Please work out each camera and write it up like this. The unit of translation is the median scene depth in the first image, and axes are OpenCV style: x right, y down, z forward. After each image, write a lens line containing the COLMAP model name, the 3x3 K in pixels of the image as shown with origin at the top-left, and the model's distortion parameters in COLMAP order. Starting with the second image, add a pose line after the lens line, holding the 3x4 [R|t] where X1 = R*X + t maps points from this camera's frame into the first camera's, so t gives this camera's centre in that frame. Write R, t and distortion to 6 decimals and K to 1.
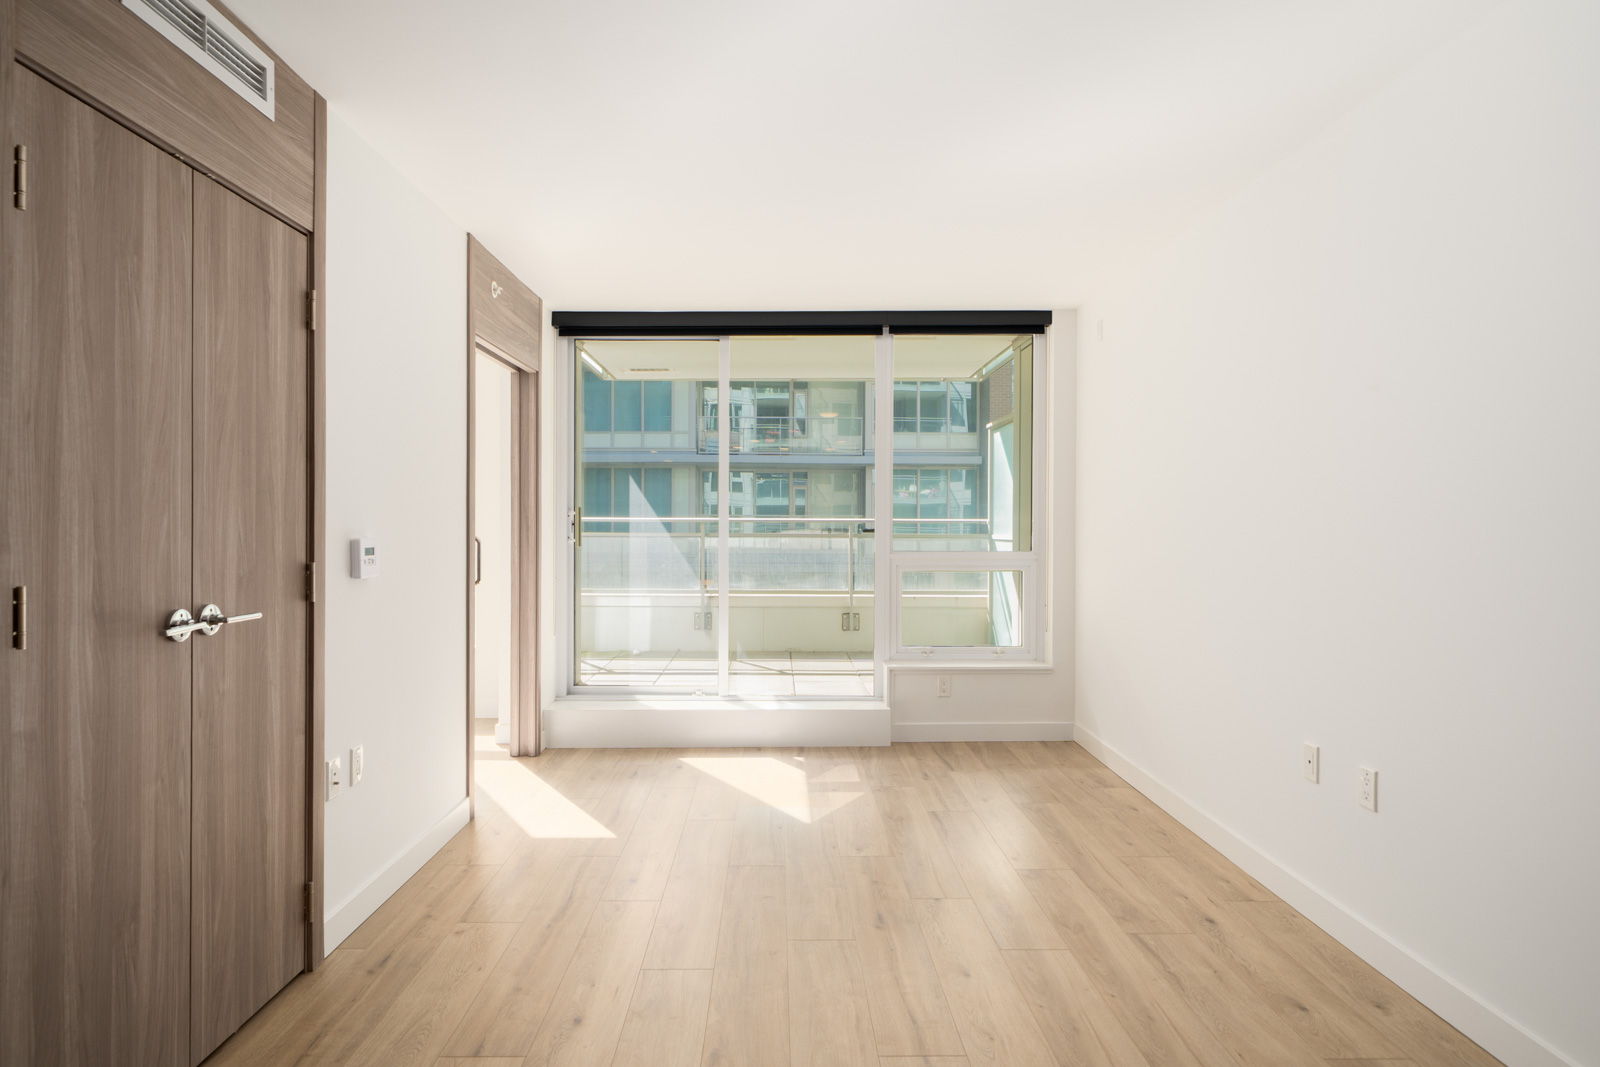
lens RADIAL K [[862.0, 0, 789.1], [0, 862.0, 527.4], [0, 0, 1]] dist [0.001834, 0.001262]
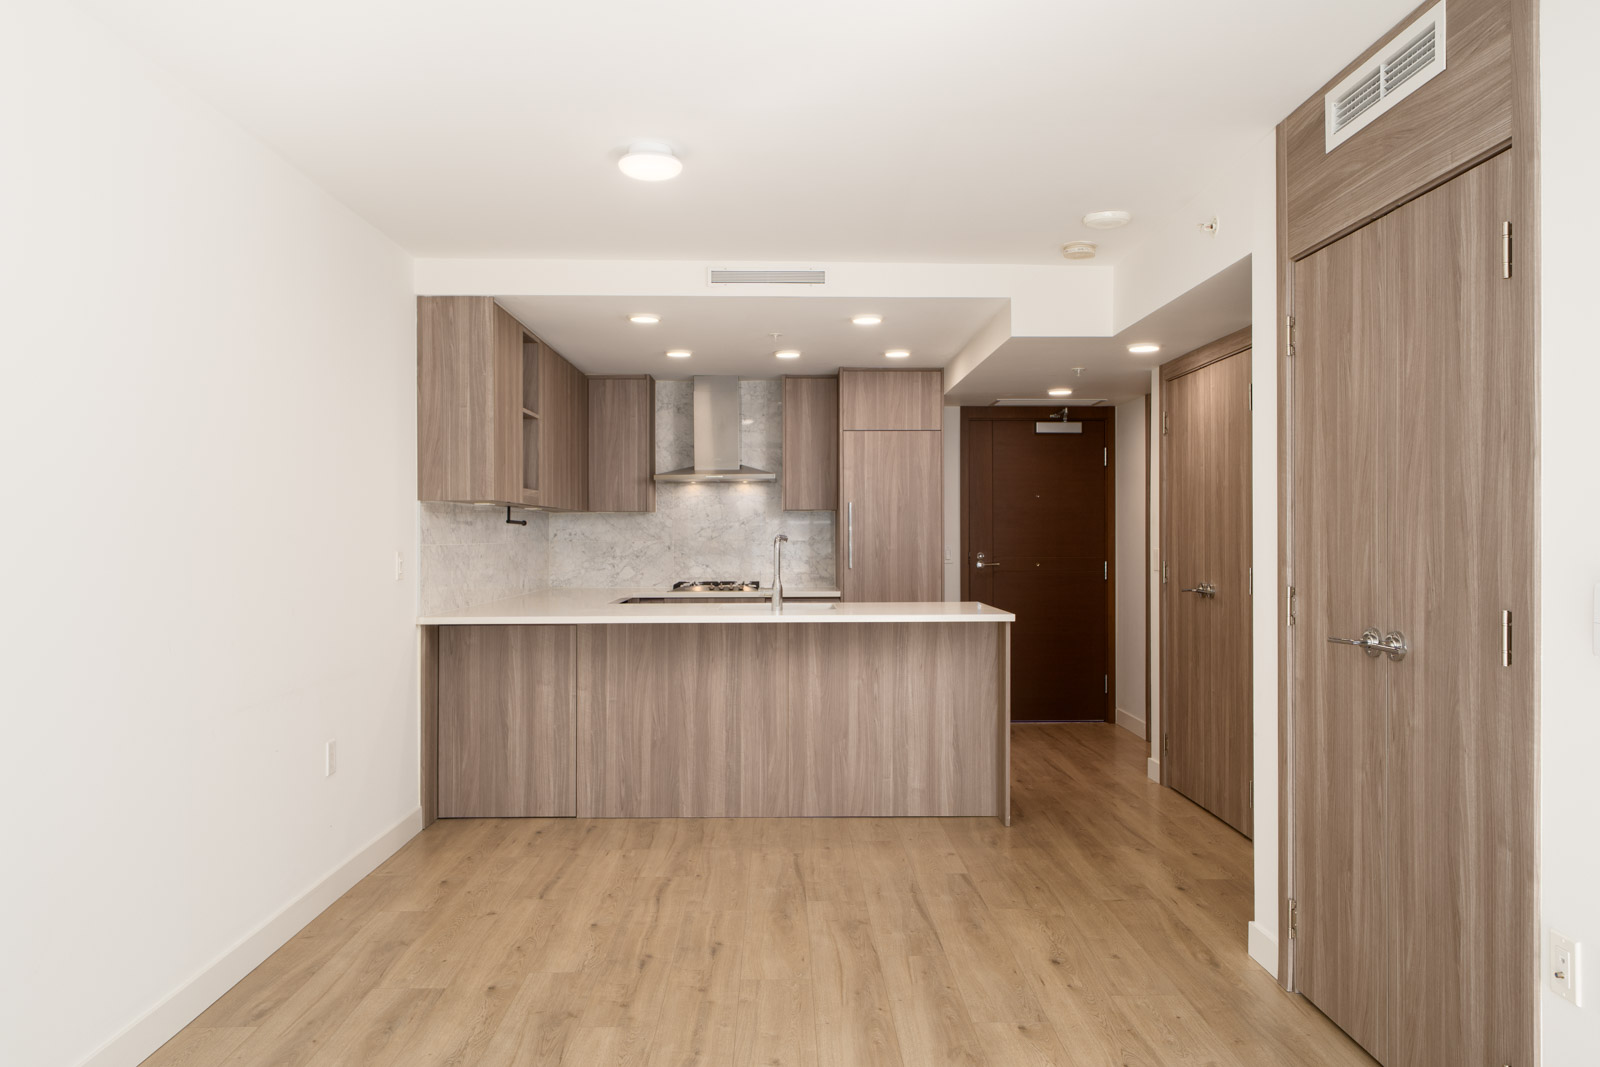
lens RADIAL K [[1067.3, 0, 823.9], [0, 1067.3, 535.6], [0, 0, 1]] dist [0.002047, -0.000556]
pose [[-0.999555, 0.000116, -0.029835, 0.016174], [-0.000067, 0.999981, 0.006113, -0.014254], [0.029835, 0.006113, -0.999536, 1.047403]]
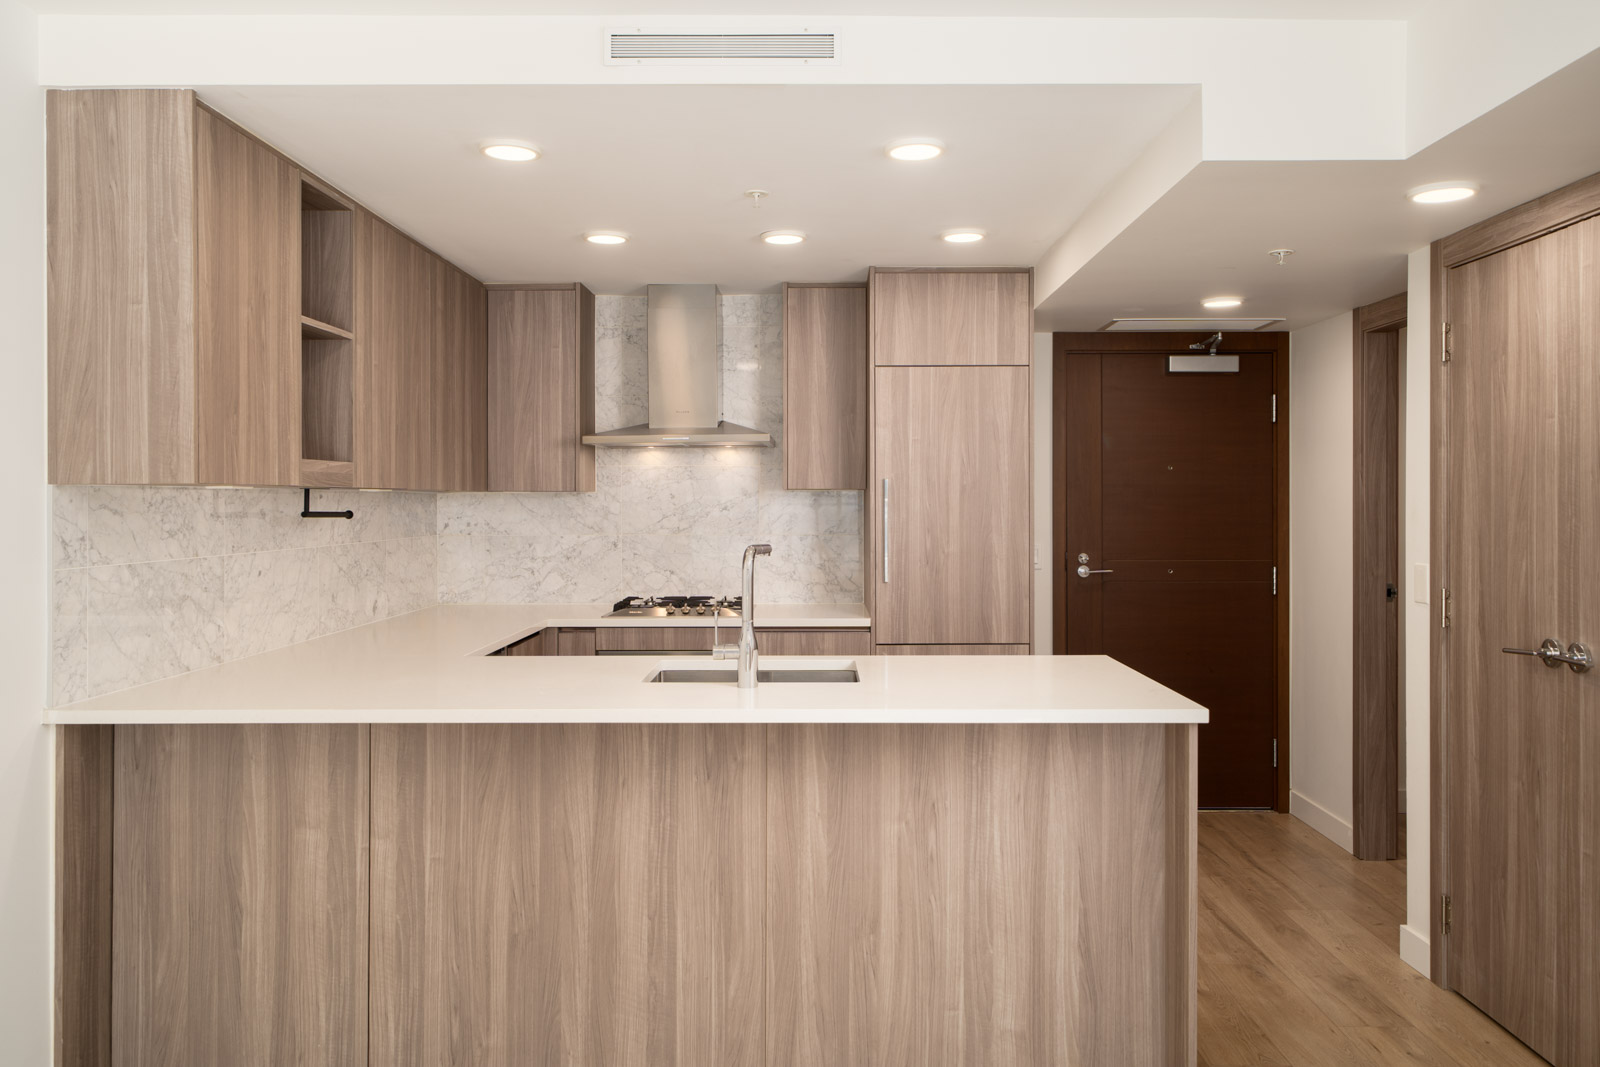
lens RADIAL K [[1136.8, 0, 819.5], [0, 1136.8, 501.1], [0, 0, 1]] dist [0.001254, 0.001465]
pose [[-0.999976, -0.001476, 0.006730, -0.014062], [-0.001438, 0.999983, 0.005618, -0.038387], [-0.006738, 0.005608, -0.999962, 0.547694]]
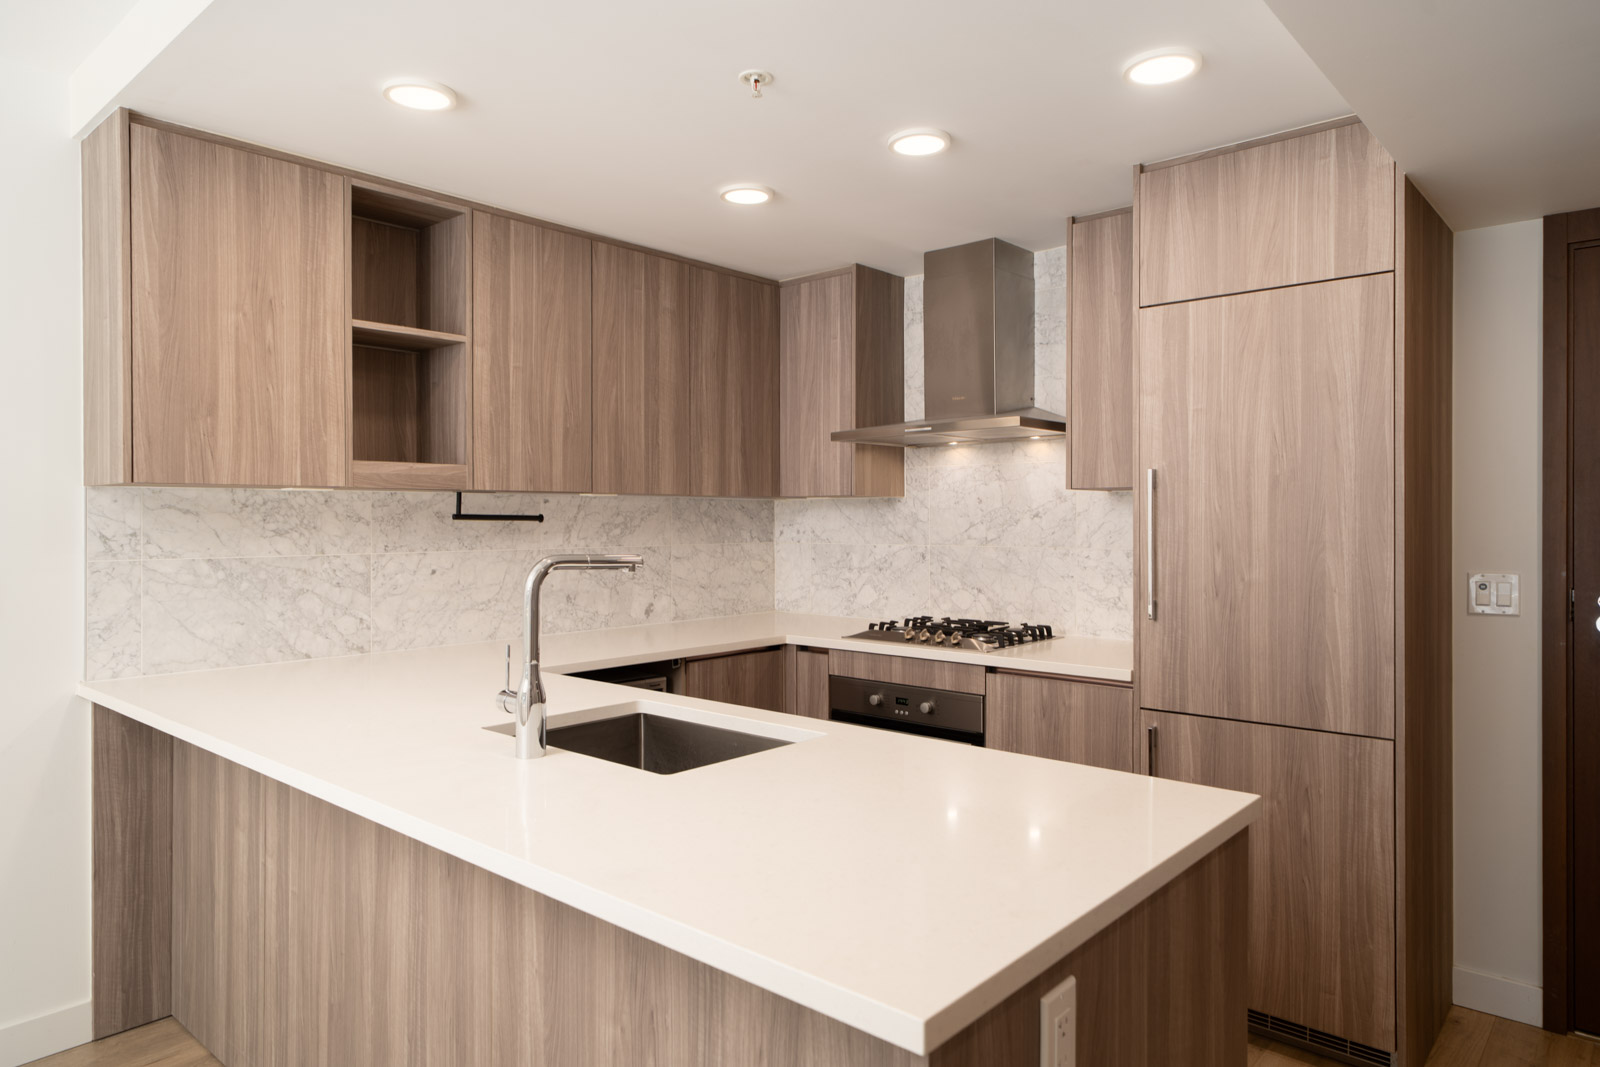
lens RADIAL K [[994.1, 0, 799.2], [0, 994.1, 520.8], [0, 0, 1]] dist [0.003925, 0.000570]
pose [[-0.745763, -0.003545, 0.666202, -0.326495], [0.002637, 0.999962, 0.008273, -0.026143], [-0.666206, 0.007926, -0.745725, 0.112128]]
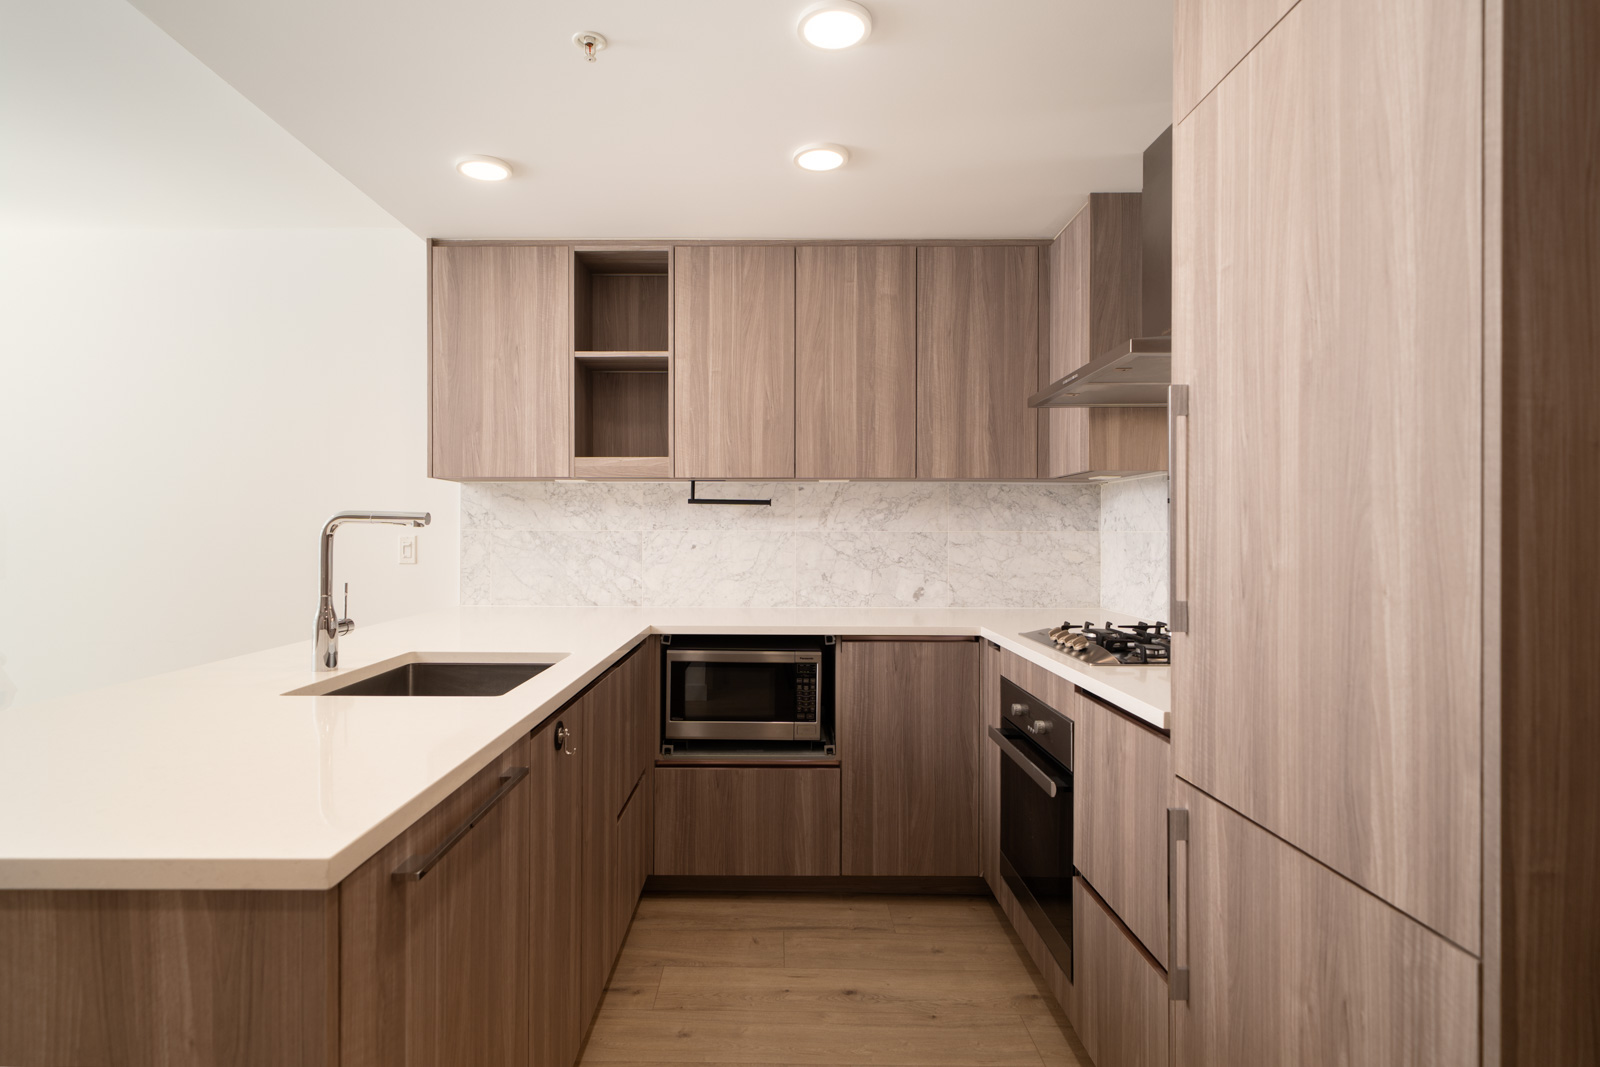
lens RADIAL K [[825.5, 0, 779.3], [0, 825.5, 534.1], [0, 0, 1]] dist [0.001704, 0.001067]
pose [[0.011912, -0.005680, 0.999913, -0.395117], [0.003091, 0.999979, 0.005644, 0.002644], [-0.999924, 0.003024, 0.011930, -0.364501]]
